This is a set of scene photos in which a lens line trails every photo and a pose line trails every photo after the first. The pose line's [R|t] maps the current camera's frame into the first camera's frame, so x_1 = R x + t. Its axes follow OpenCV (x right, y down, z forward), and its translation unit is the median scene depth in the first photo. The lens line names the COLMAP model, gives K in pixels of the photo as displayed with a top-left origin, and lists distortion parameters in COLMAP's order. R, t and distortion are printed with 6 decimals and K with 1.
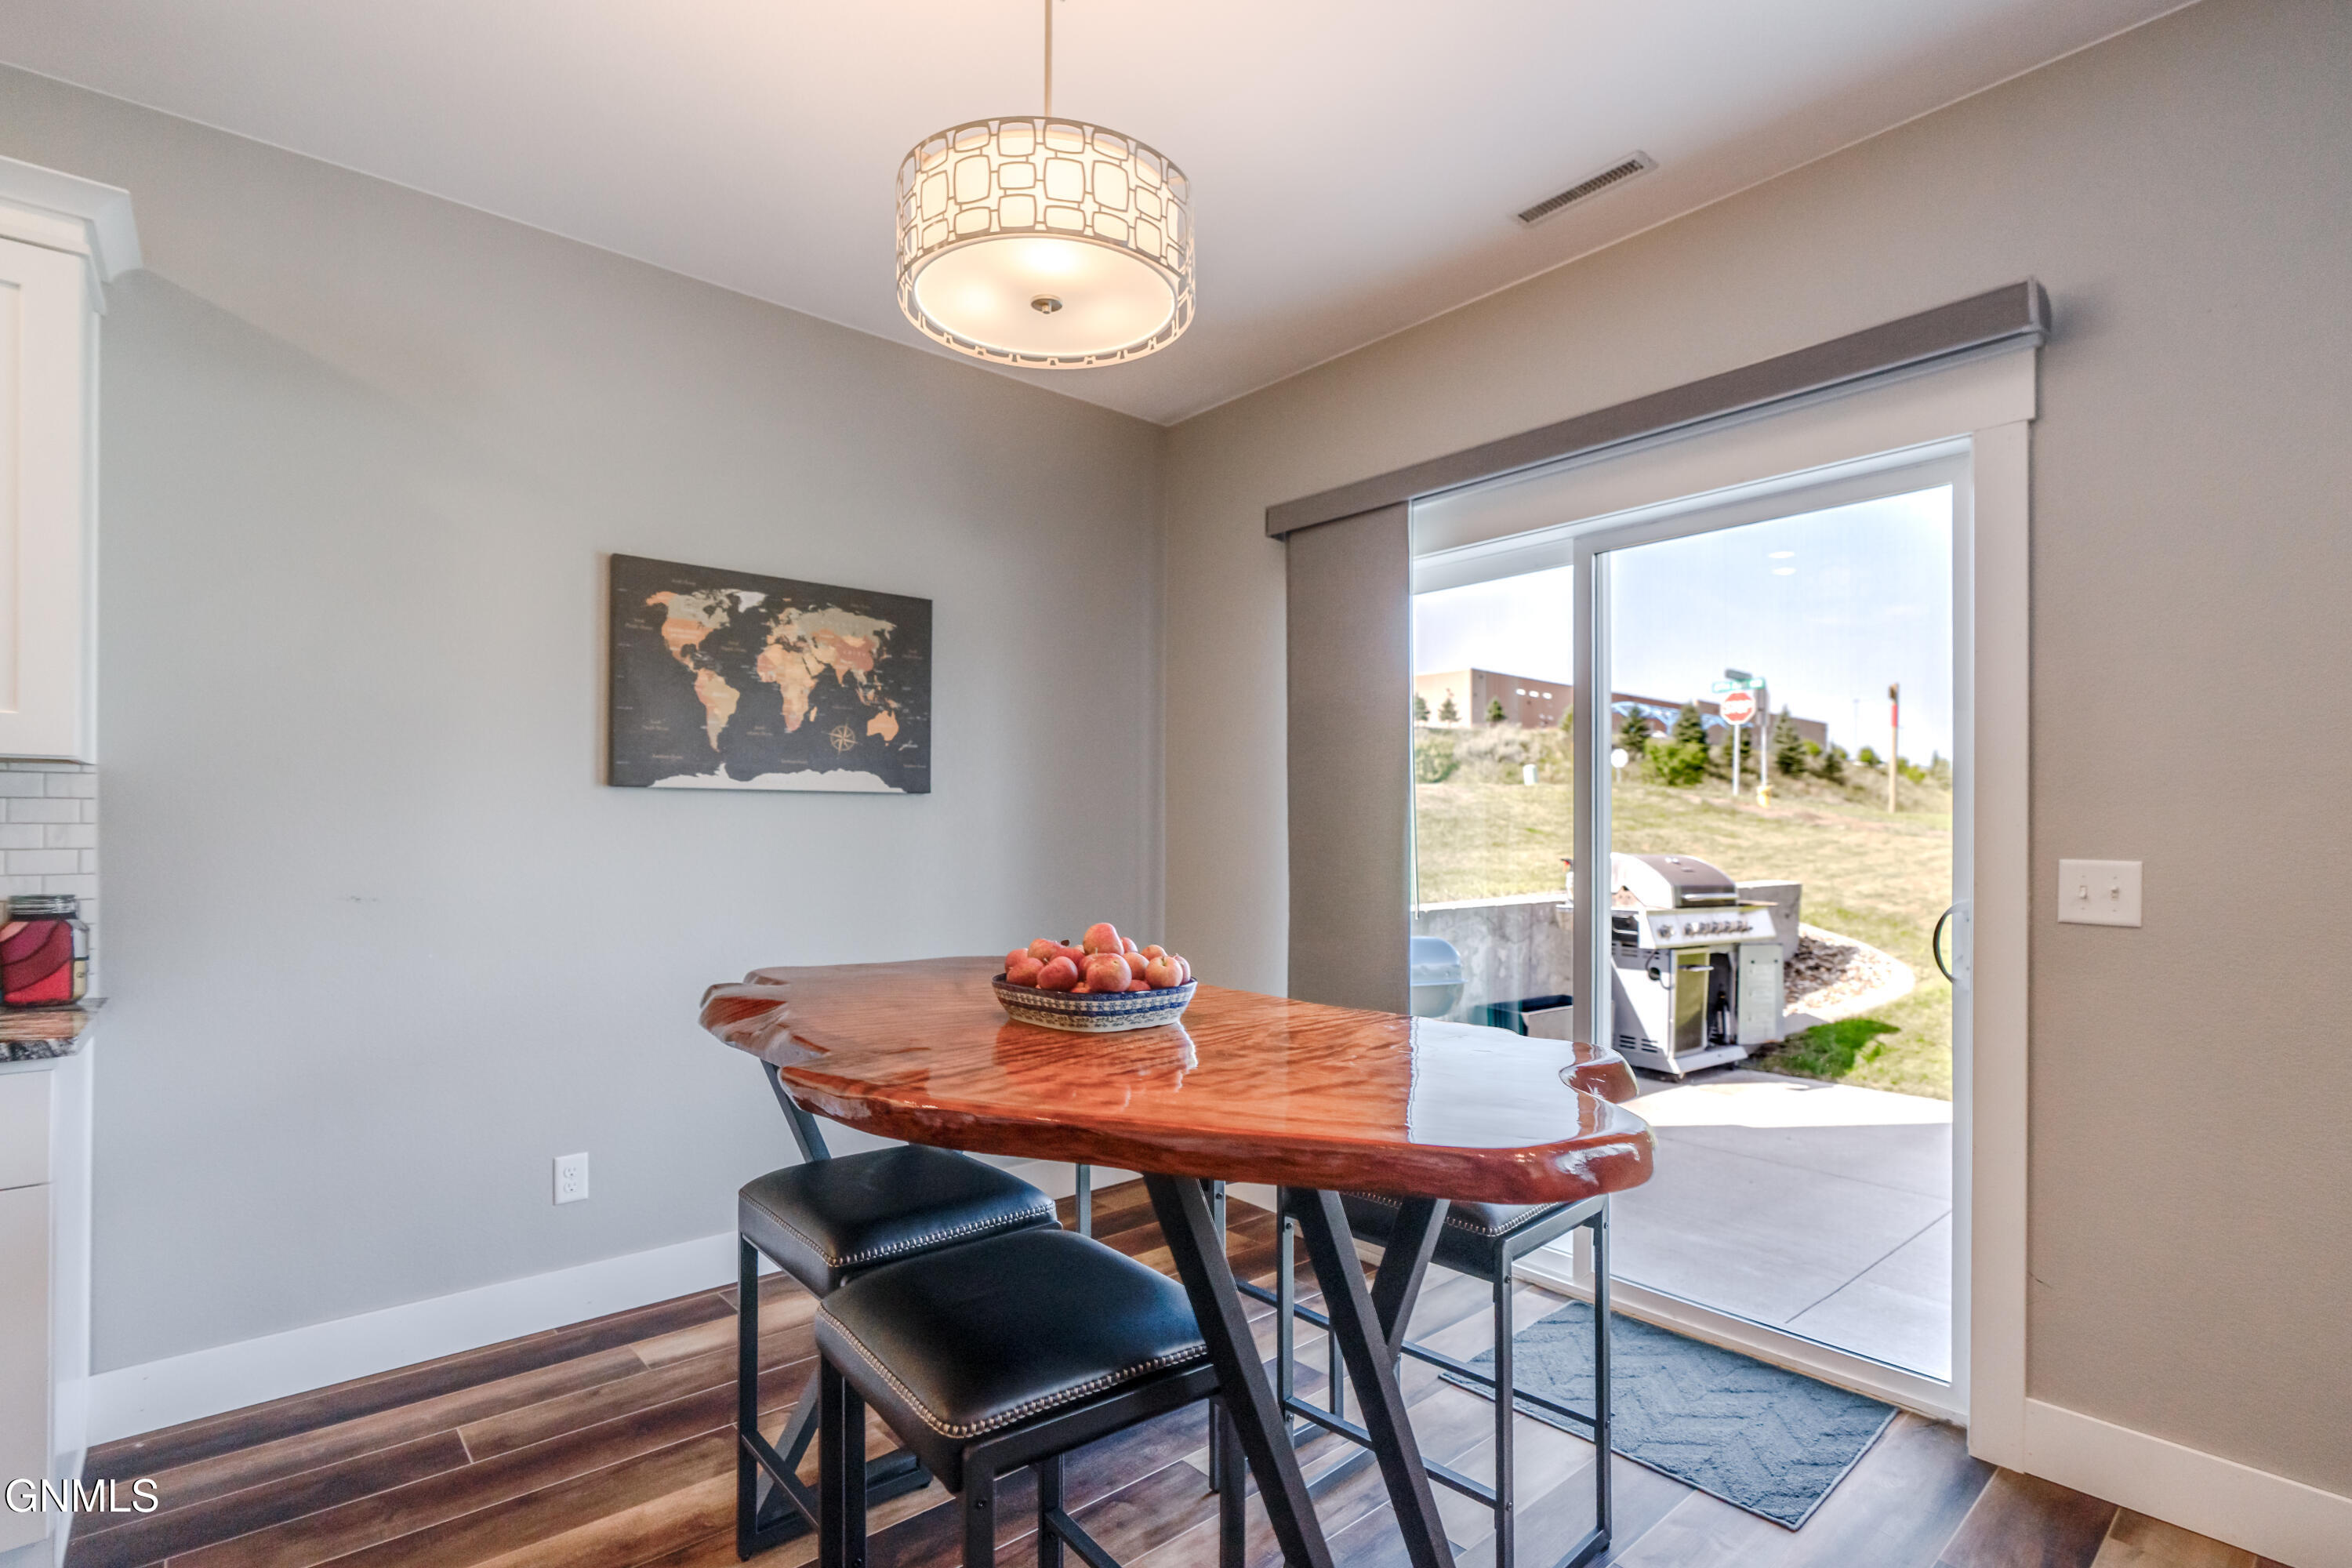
lens RADIAL K [[1120.9, 0, 1211.7], [0, 1120.9, 819.5], [0, 0, 1]] dist [-0.001332, 0.000022]
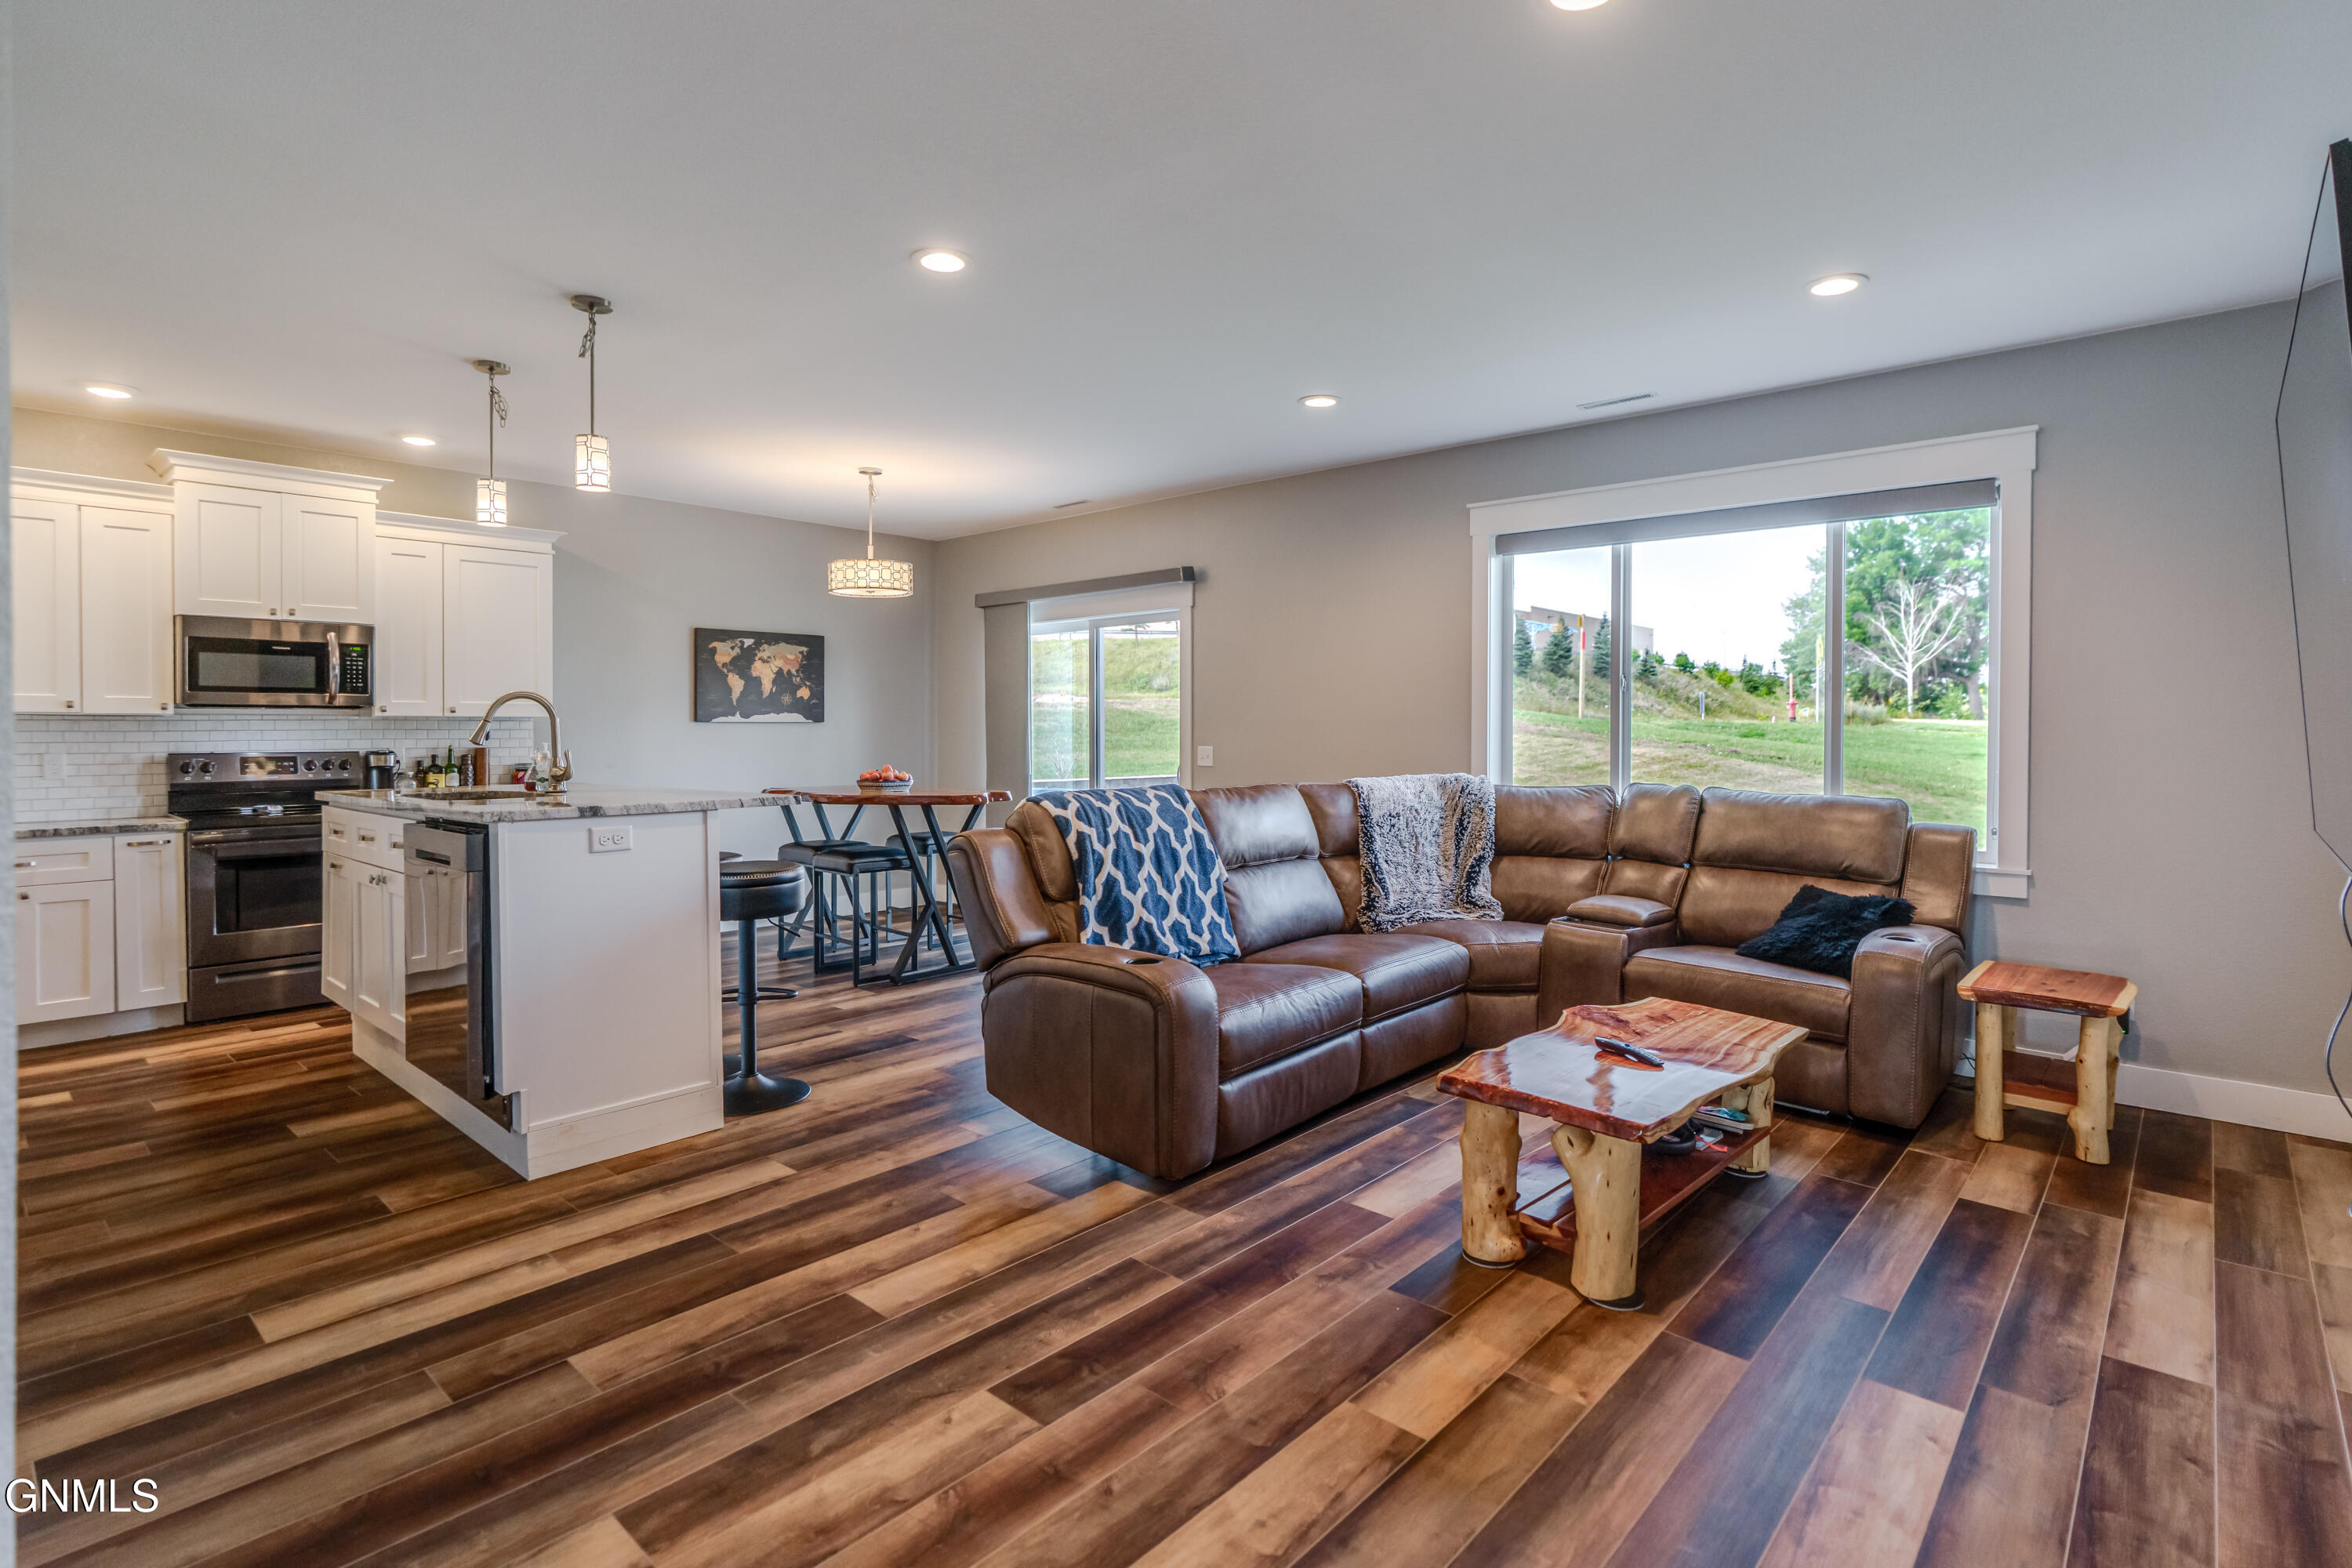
lens RADIAL K [[1120.9, 0, 1153.8], [0, 1120.9, 747.7], [0, 0, 1]] dist [-0.001332, 0.000022]
pose [[0.996798, -0.006494, 0.079691, 0.261510], [0.004765, 0.999750, 0.021867, -0.021283], [-0.079813, -0.021417, 0.996580, -1.485656]]
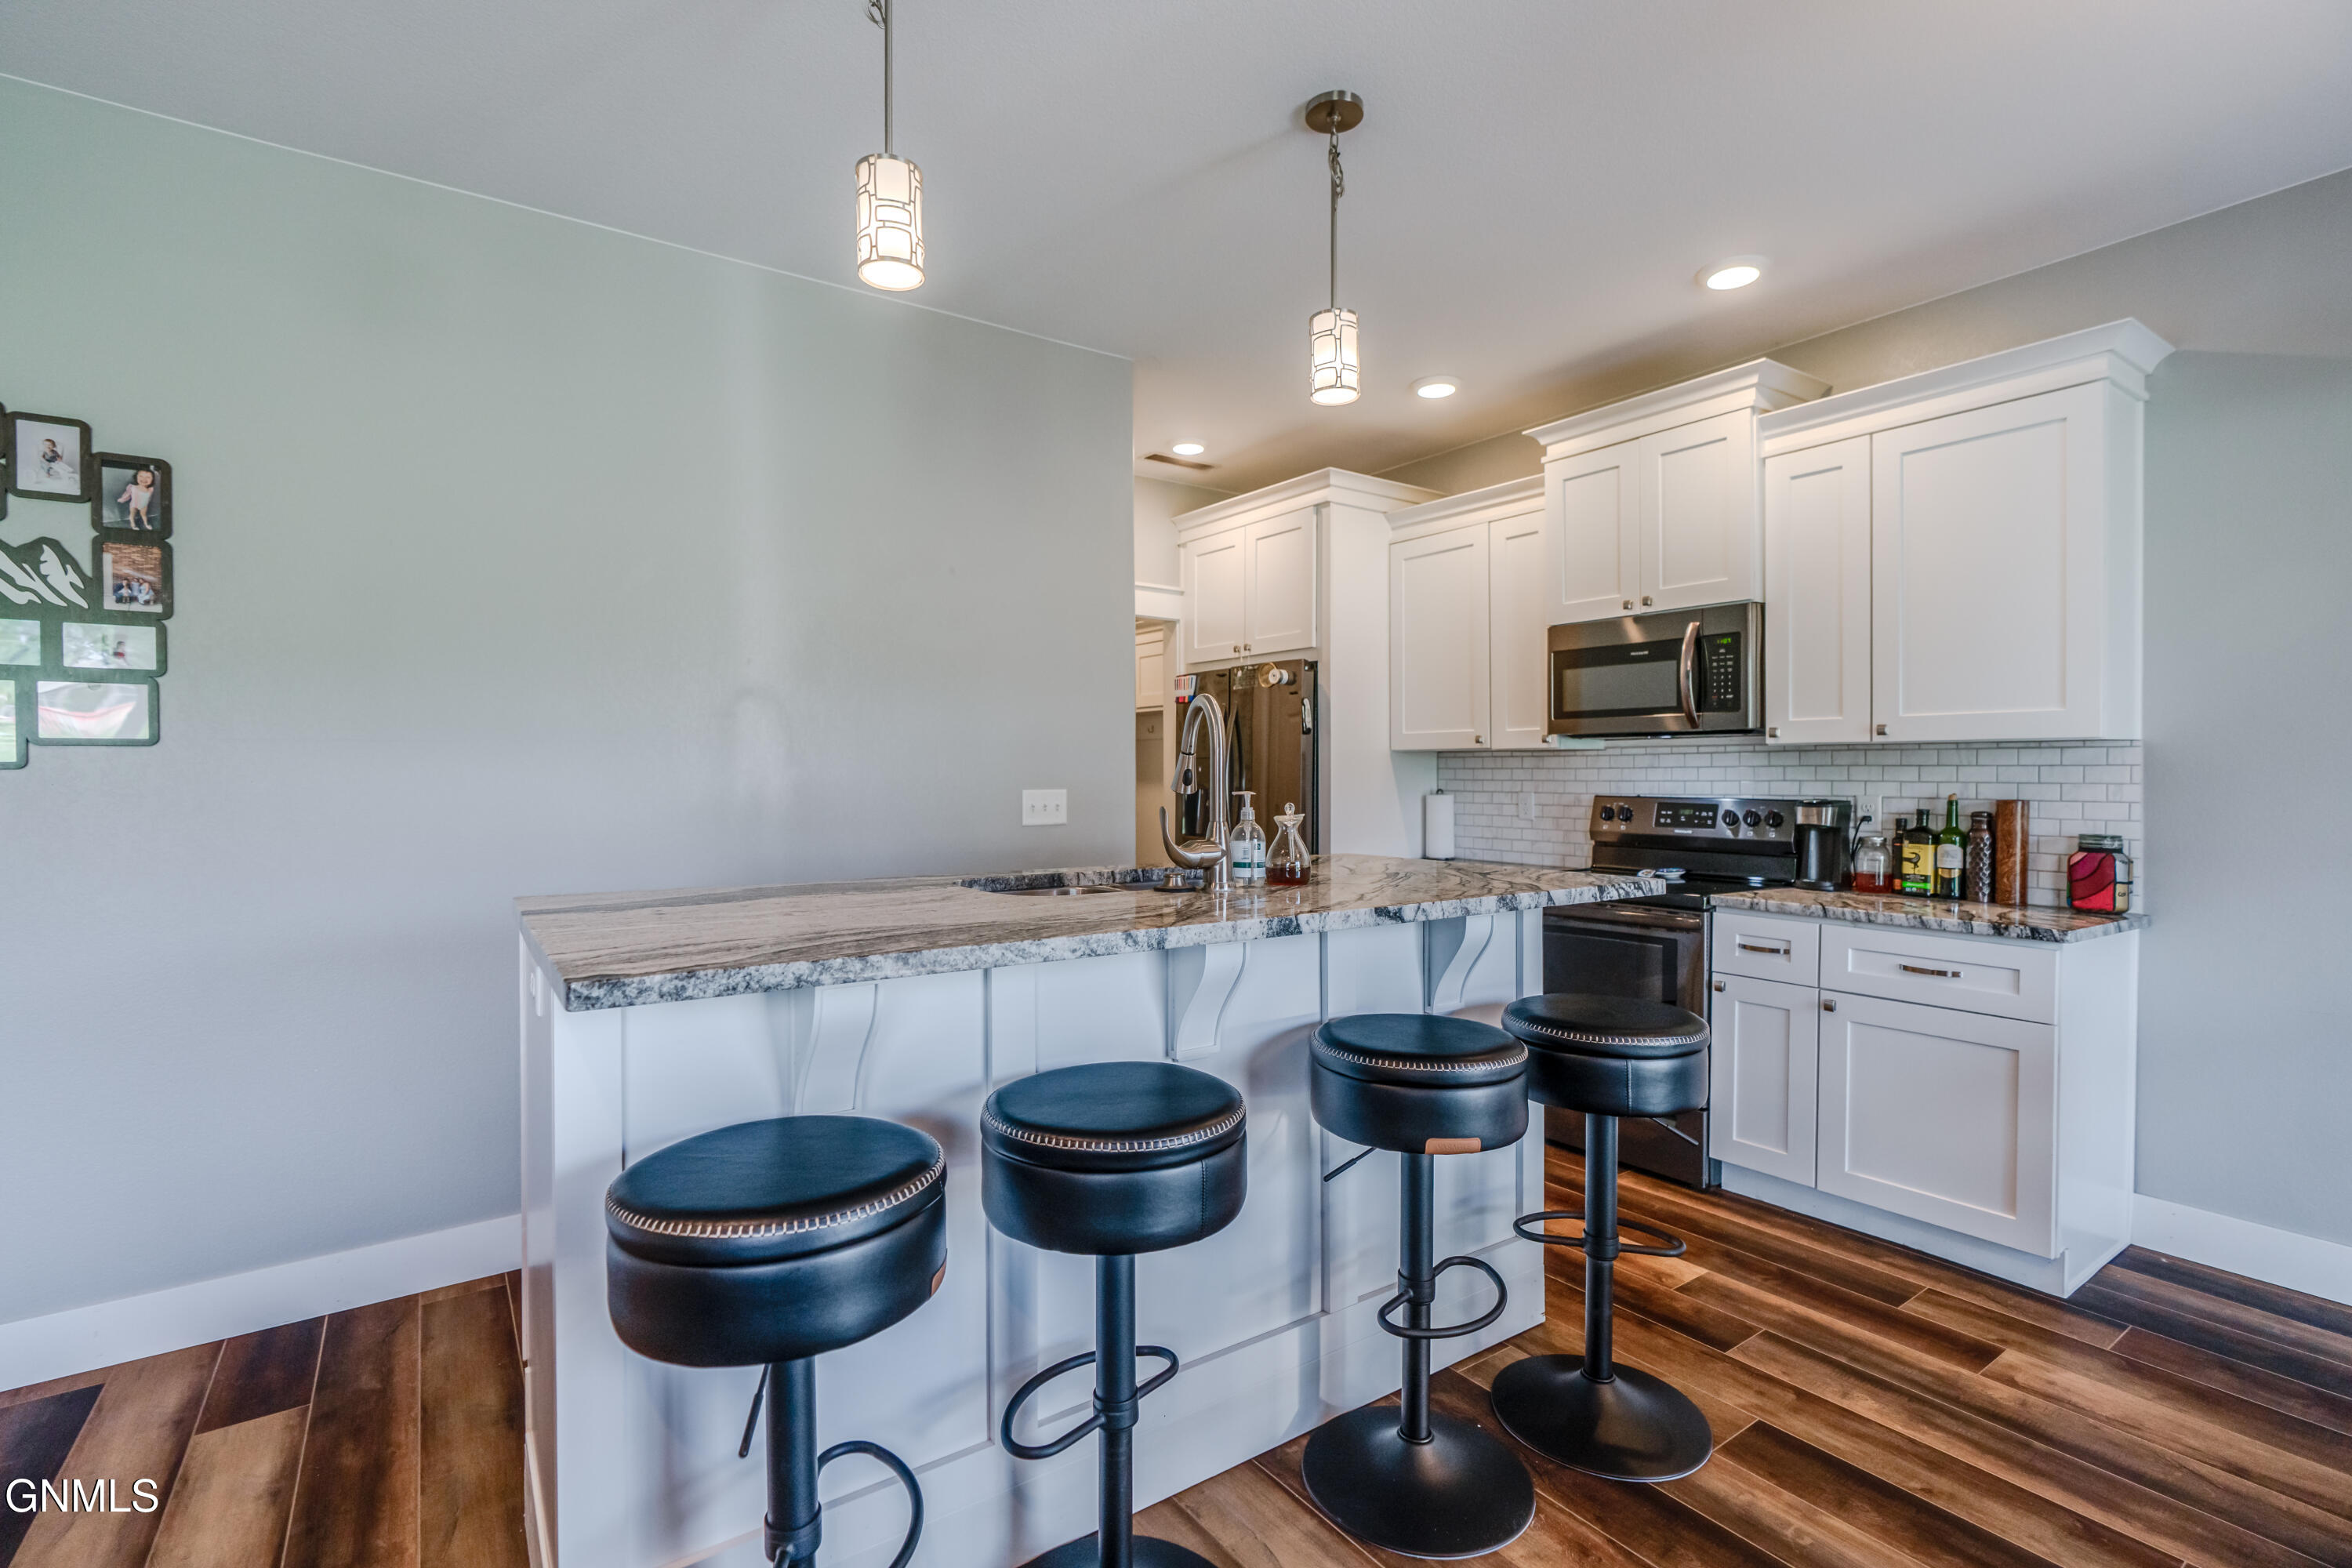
lens RADIAL K [[1077.2, 0, 1181.1], [0, 1077.2, 787.6], [0, 0, 1]] dist [-0.002117, -0.000161]
pose [[-0.109274, 0.011207, -0.993948, 0.311211], [0.005762, 0.999927, 0.010641, -0.009276], [0.993995, -0.004565, -0.109331, -0.000697]]
